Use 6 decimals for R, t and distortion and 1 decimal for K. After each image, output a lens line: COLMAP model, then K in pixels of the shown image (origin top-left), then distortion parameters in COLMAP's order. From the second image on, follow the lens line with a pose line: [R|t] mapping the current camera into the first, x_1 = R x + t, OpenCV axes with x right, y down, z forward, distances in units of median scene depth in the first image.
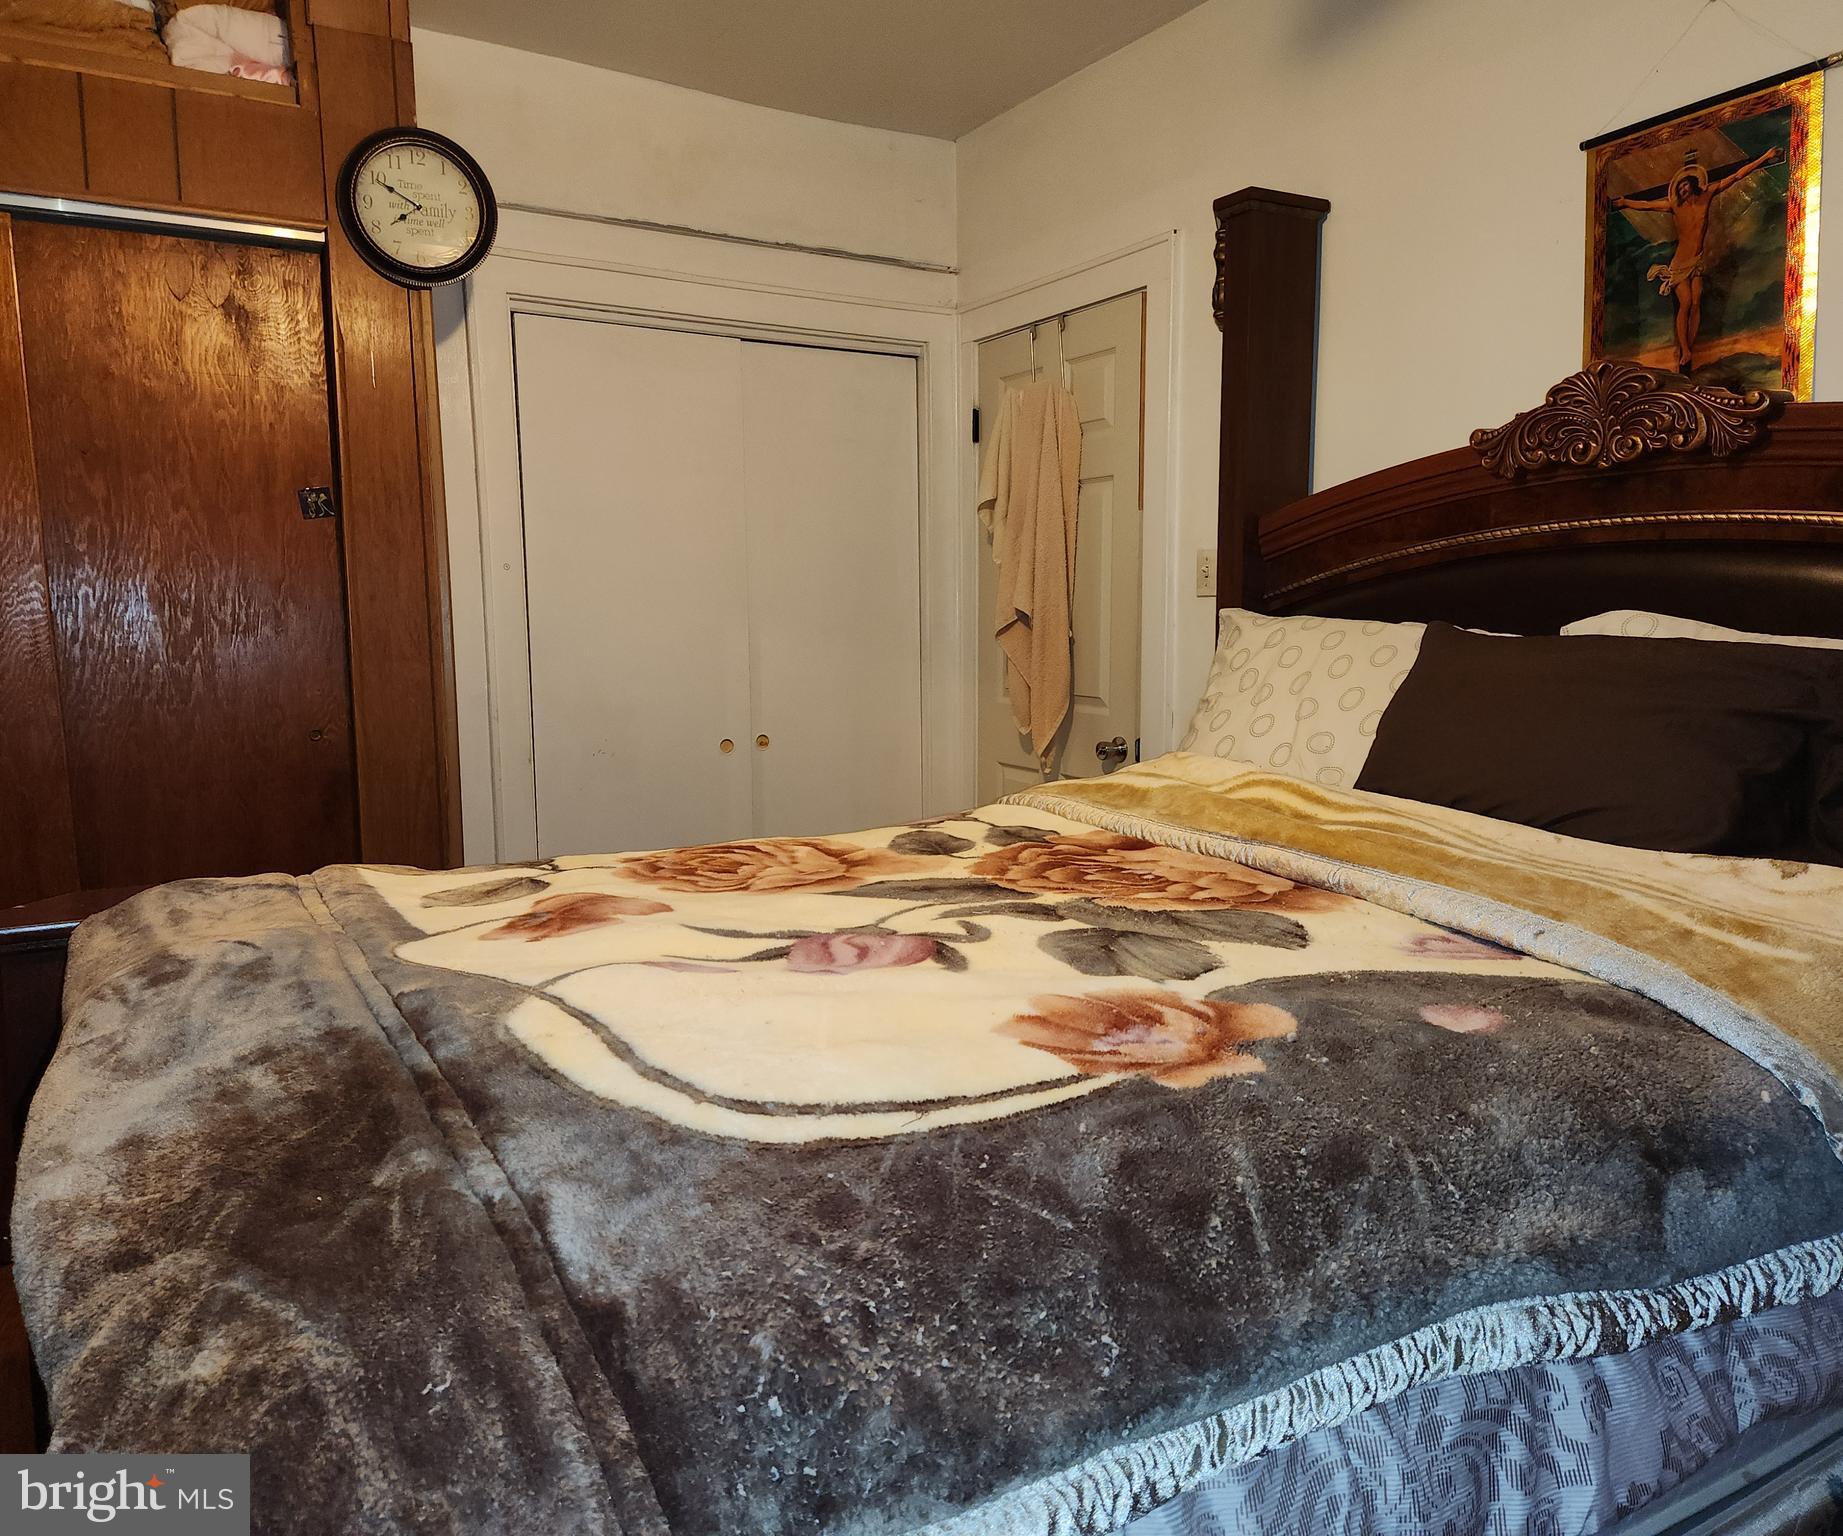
lens RADIAL K [[1367.2, 0, 918.3], [0, 1367.2, 771.6], [0, 0, 1]] dist [0.081731, -0.072258]
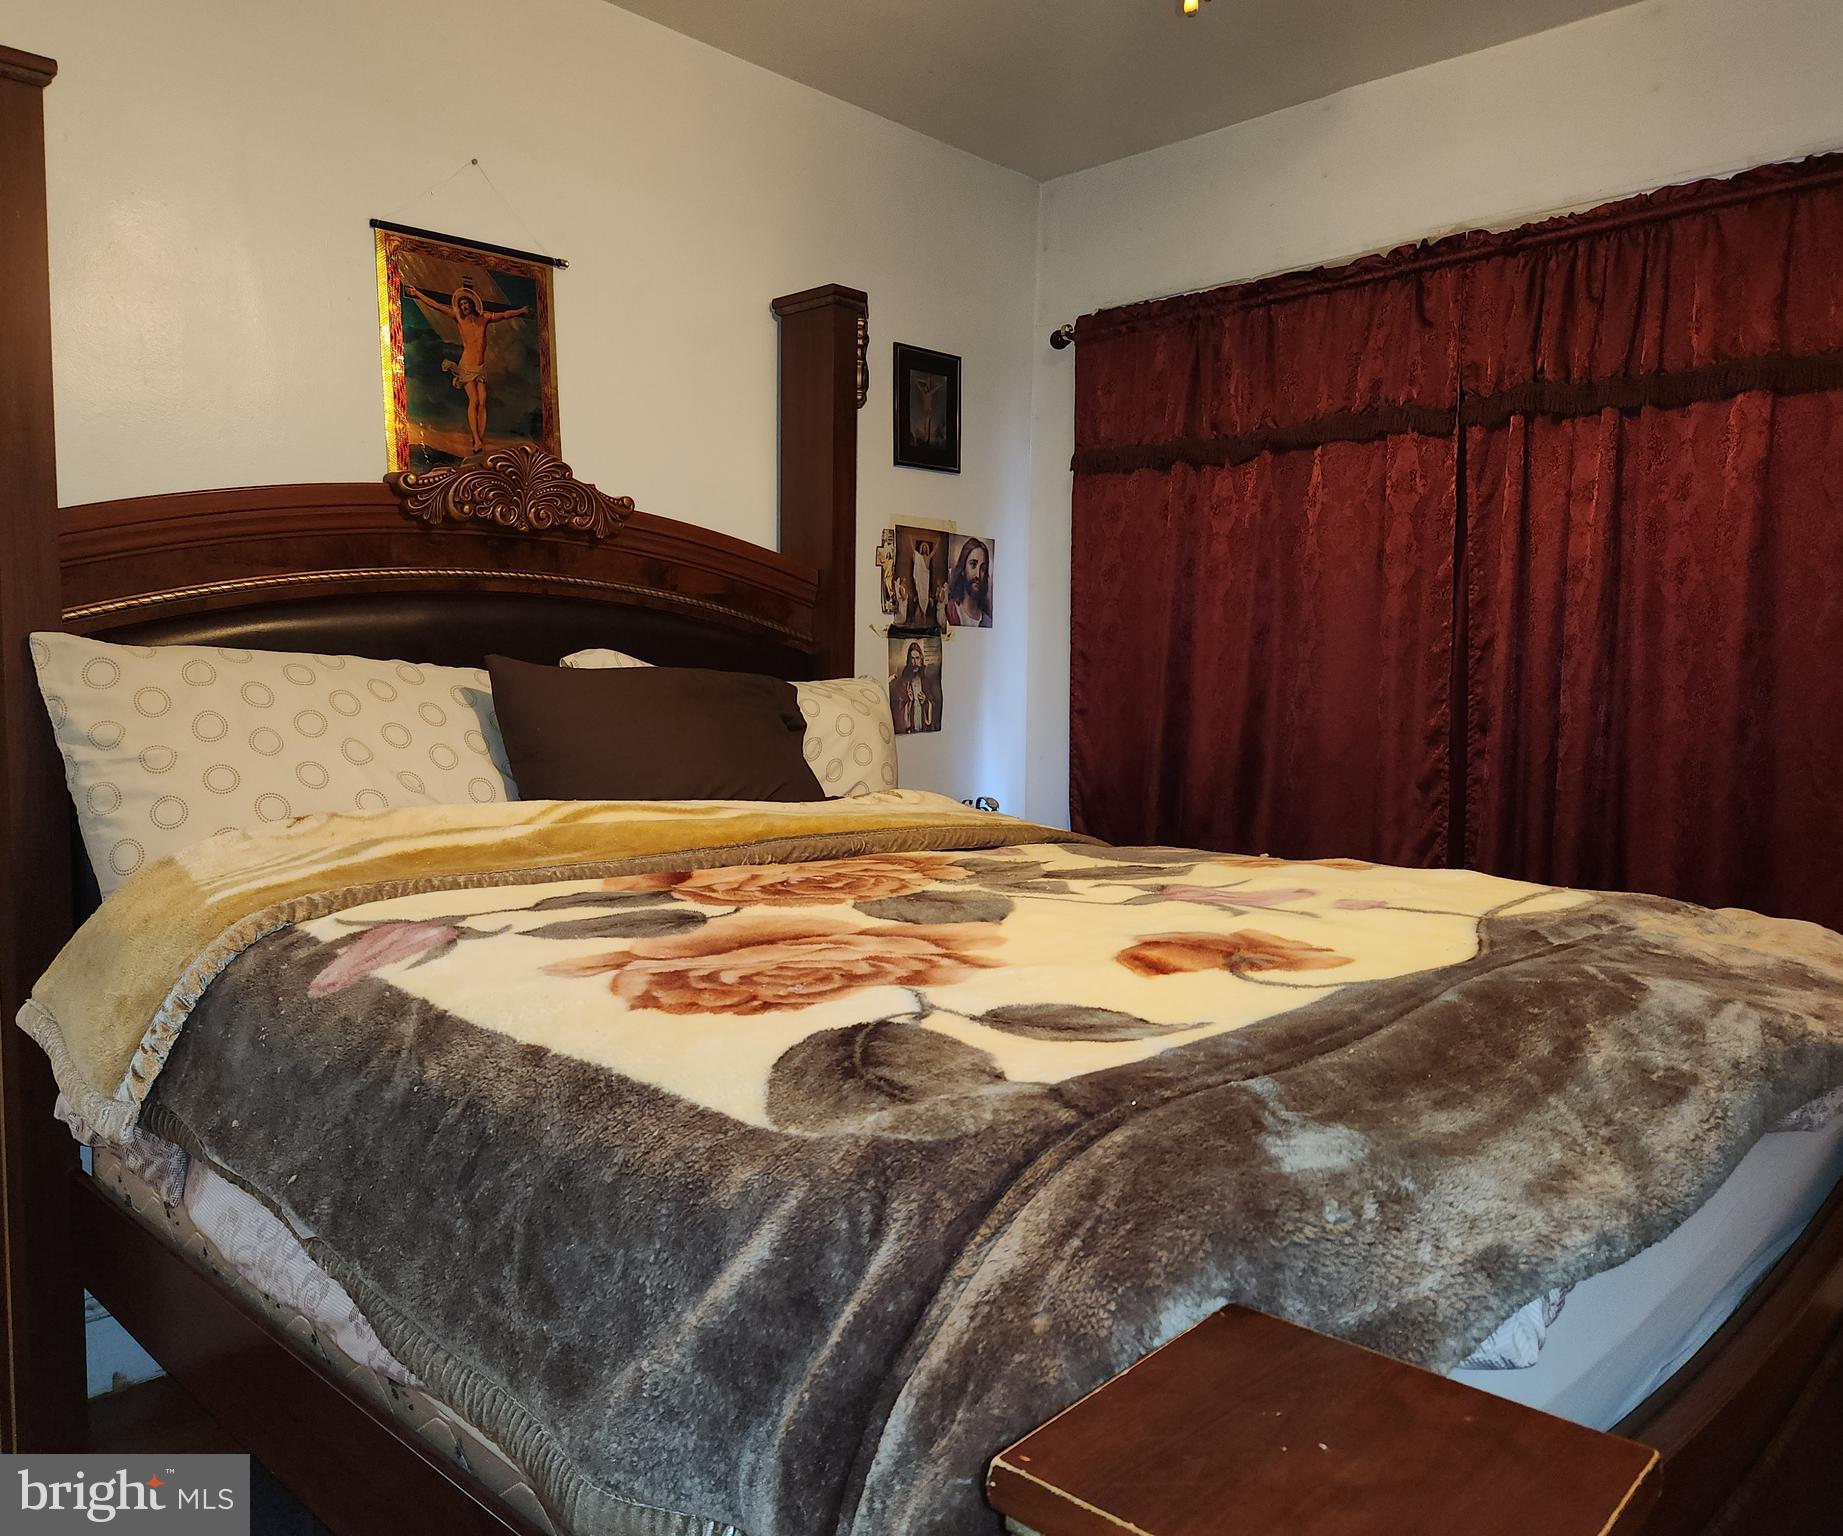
lens RADIAL K [[1367.2, 0, 903.0], [0, 1367.2, 775.3], [0, 0, 1]] dist [0.081731, -0.072258]
pose [[-0.257637, -0.069232, 0.963758, -0.752062], [0.107834, 0.989139, 0.099882, -0.090904], [-0.960206, 0.129659, -0.247373, 0.989902]]
